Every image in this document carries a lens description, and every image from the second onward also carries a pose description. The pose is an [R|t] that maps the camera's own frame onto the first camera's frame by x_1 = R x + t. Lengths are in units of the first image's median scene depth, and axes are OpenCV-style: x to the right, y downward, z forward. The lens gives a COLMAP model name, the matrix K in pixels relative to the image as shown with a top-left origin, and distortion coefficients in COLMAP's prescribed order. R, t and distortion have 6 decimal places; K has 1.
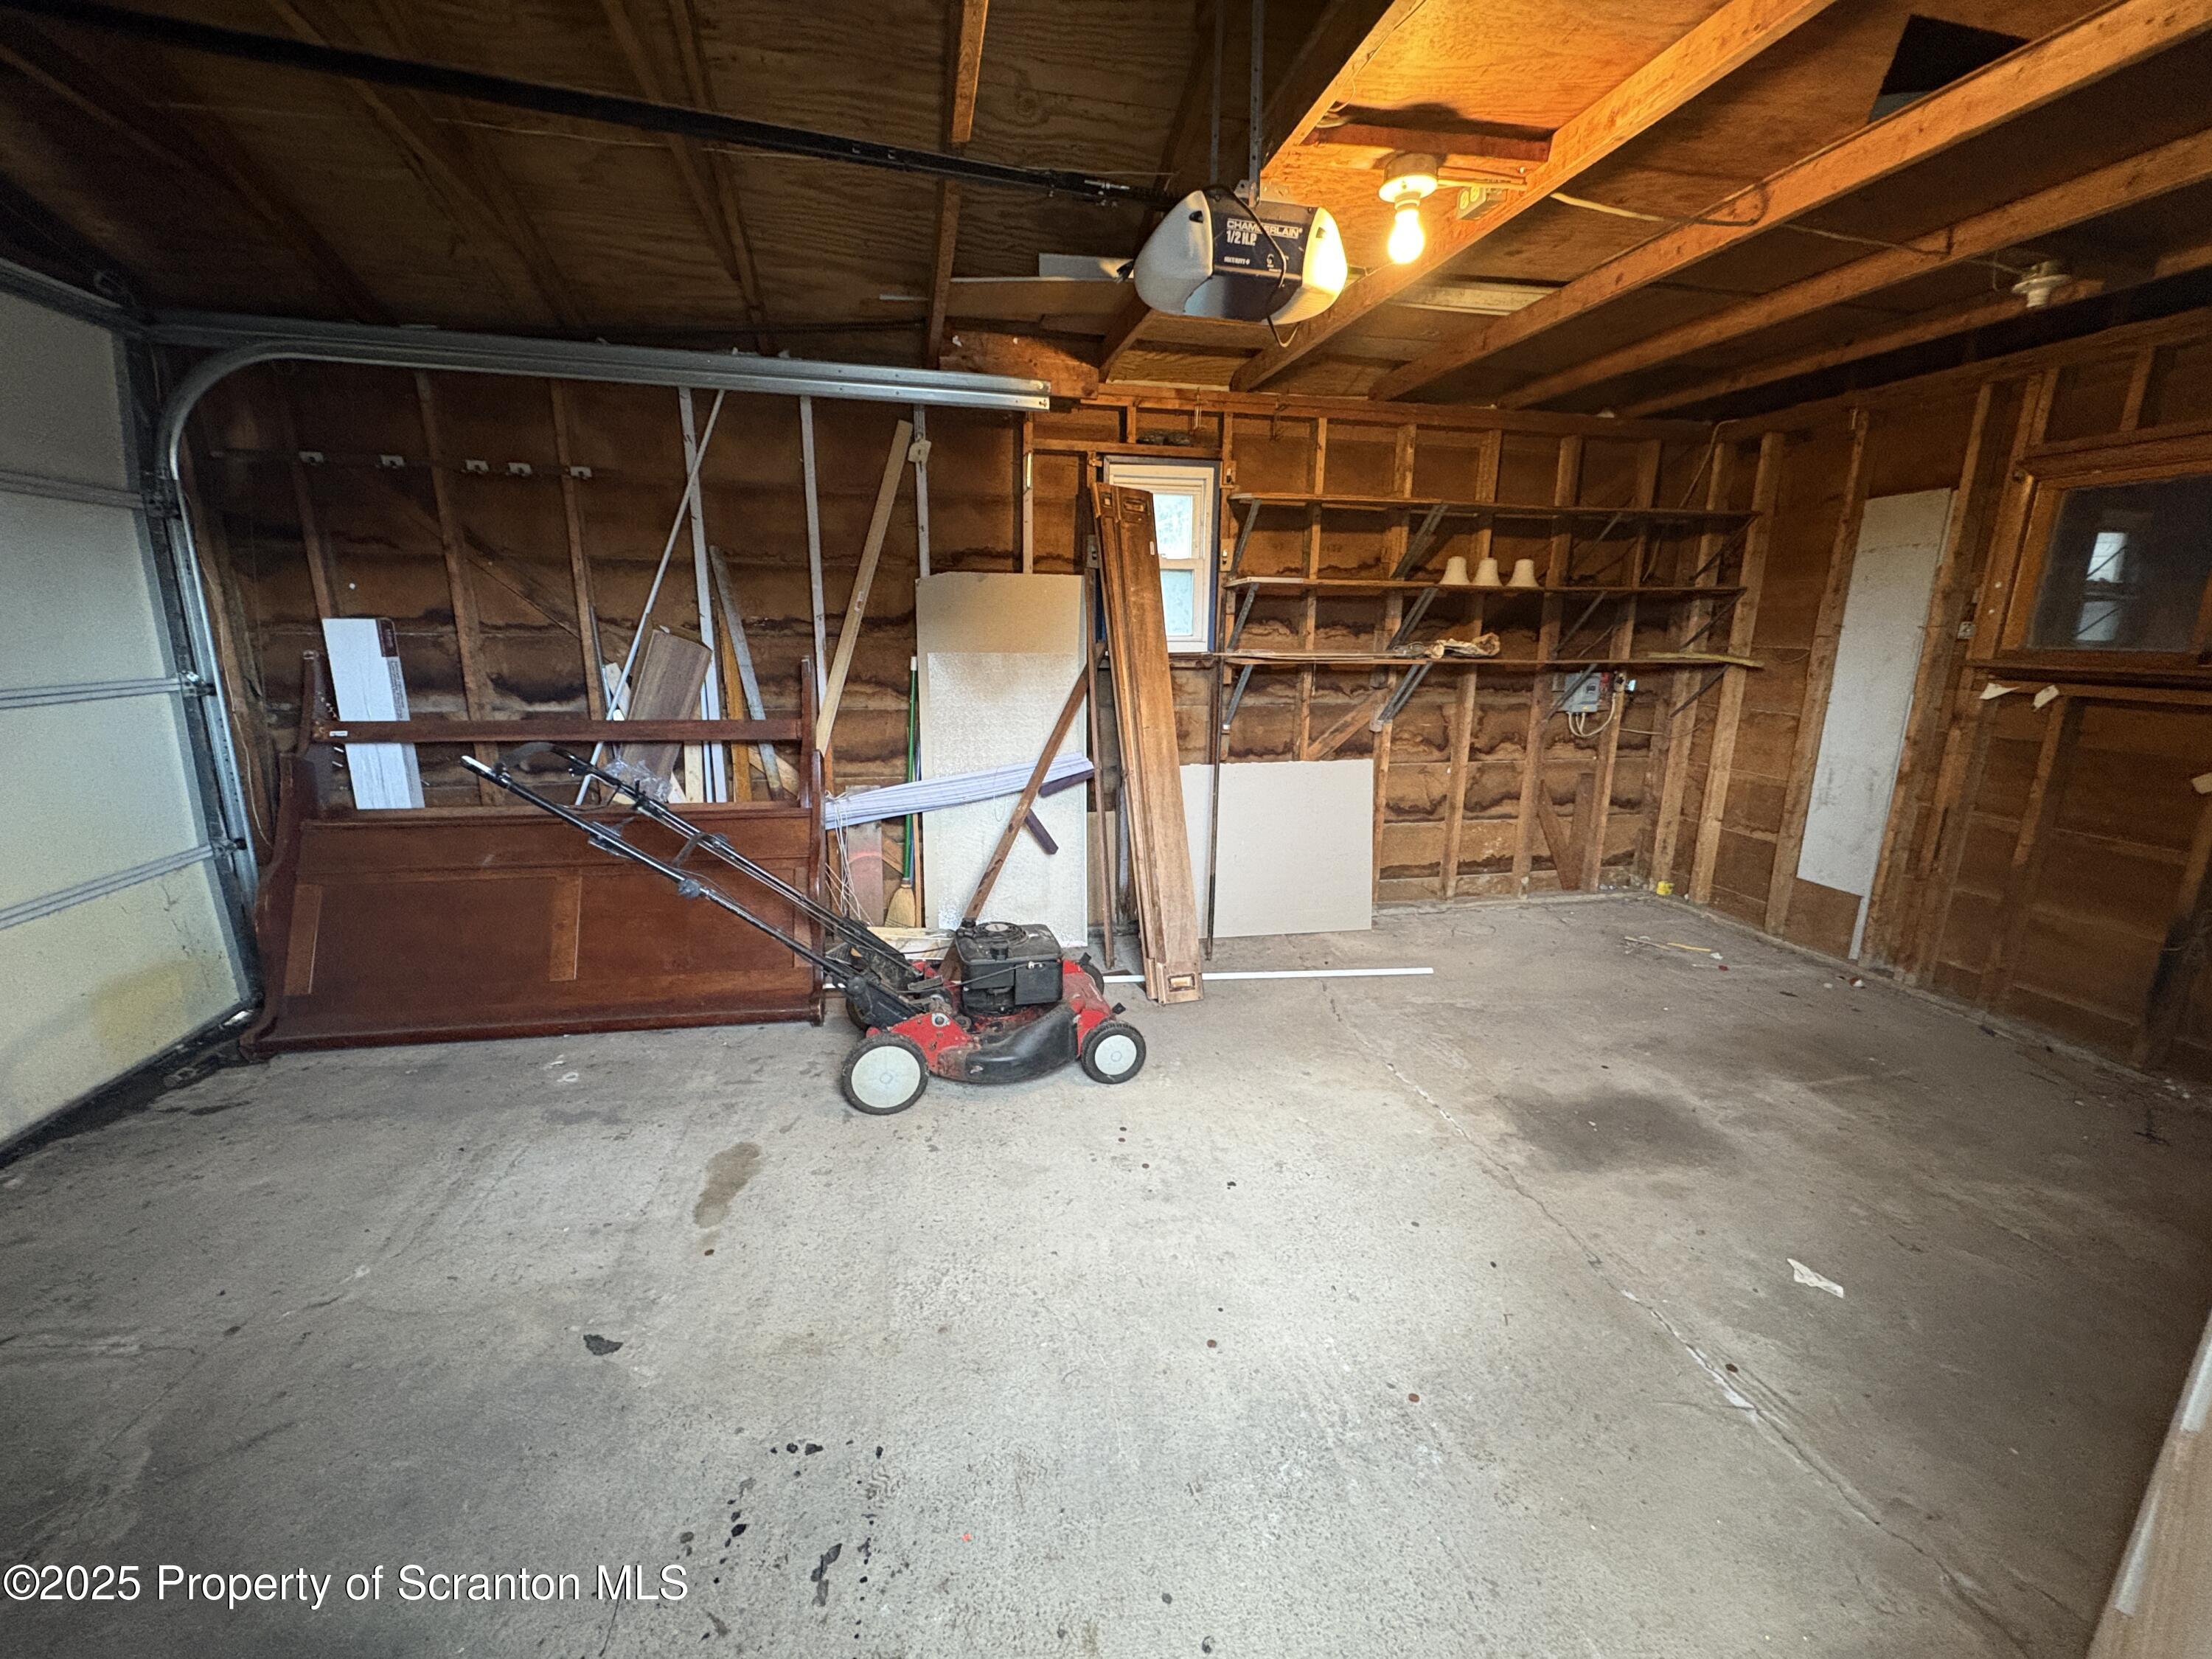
lens RADIAL K [[886.0, 0, 1104.6], [0, 886.0, 832.4], [0, 0, 1]] dist [0.000571, -0.000323]
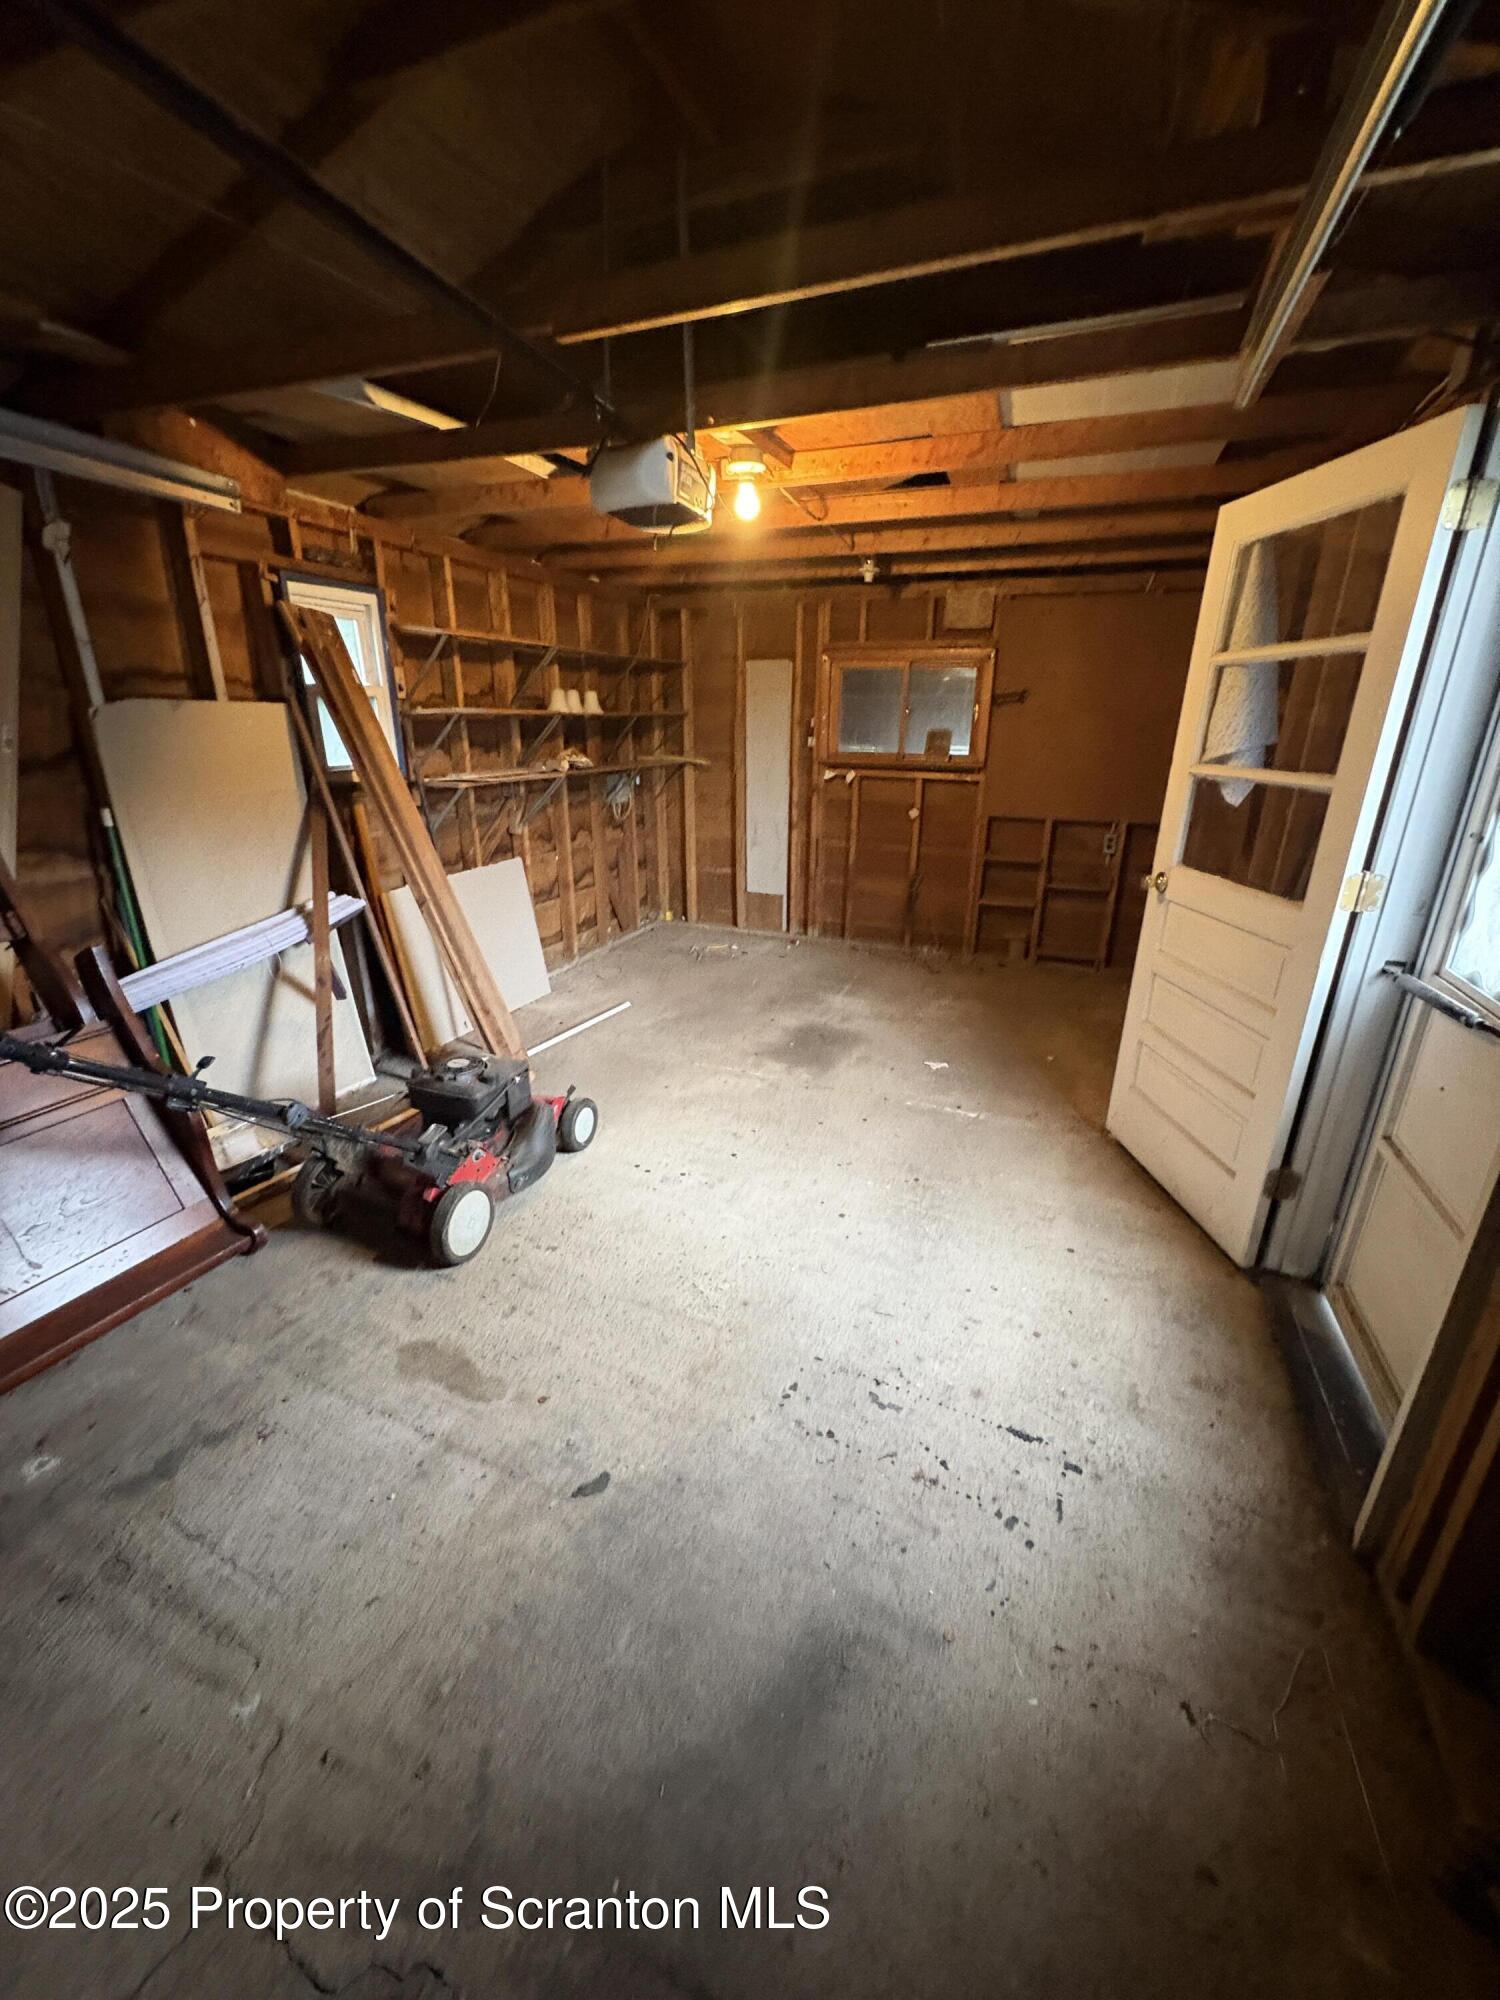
lens RADIAL K [[801.1, 0, 751.2], [0, 801.1, 1002.2], [0, 0, 1]] dist [0.000571, -0.000323]
pose [[0.554843, -0.282696, 0.782453, -0.505236], [0.186146, 0.958839, 0.214425, -0.078909], [-0.810863, 0.026678, 0.584628, 0.119894]]
